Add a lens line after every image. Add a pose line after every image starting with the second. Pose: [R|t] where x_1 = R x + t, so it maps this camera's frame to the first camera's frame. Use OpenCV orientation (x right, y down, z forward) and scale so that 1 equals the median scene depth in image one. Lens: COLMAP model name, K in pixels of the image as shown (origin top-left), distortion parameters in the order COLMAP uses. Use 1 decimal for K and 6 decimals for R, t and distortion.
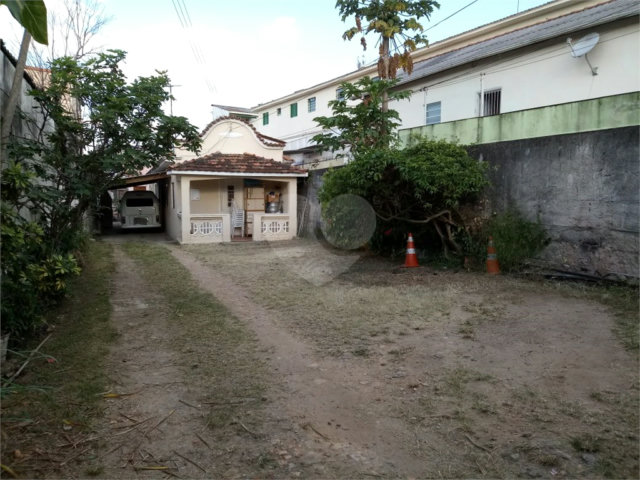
lens RADIAL K [[525.1, 0, 320.0], [0, 525.1, 240.0], [0, 0, 1]] dist [0.020746, -0.012520]
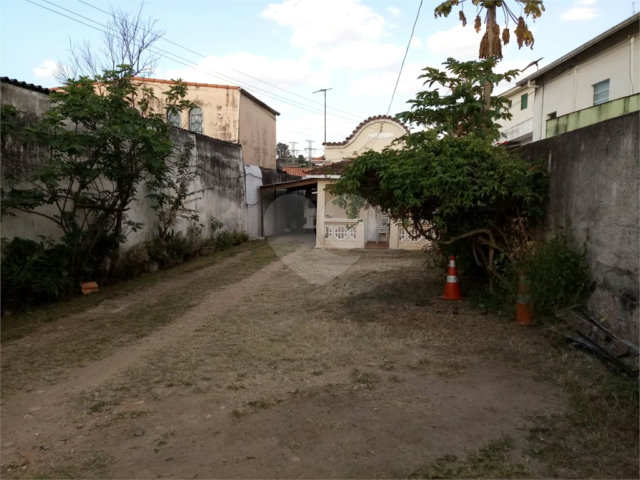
lens RADIAL K [[525.1, 0, 320.0], [0, 525.1, 240.0], [0, 0, 1]] dist [0.020746, -0.012520]
pose [[0.864573, 0.055437, -0.499441, 0.401523], [-0.054624, 0.998375, 0.016258, -0.039581], [0.499530, 0.013225, 0.866195, 0.236405]]
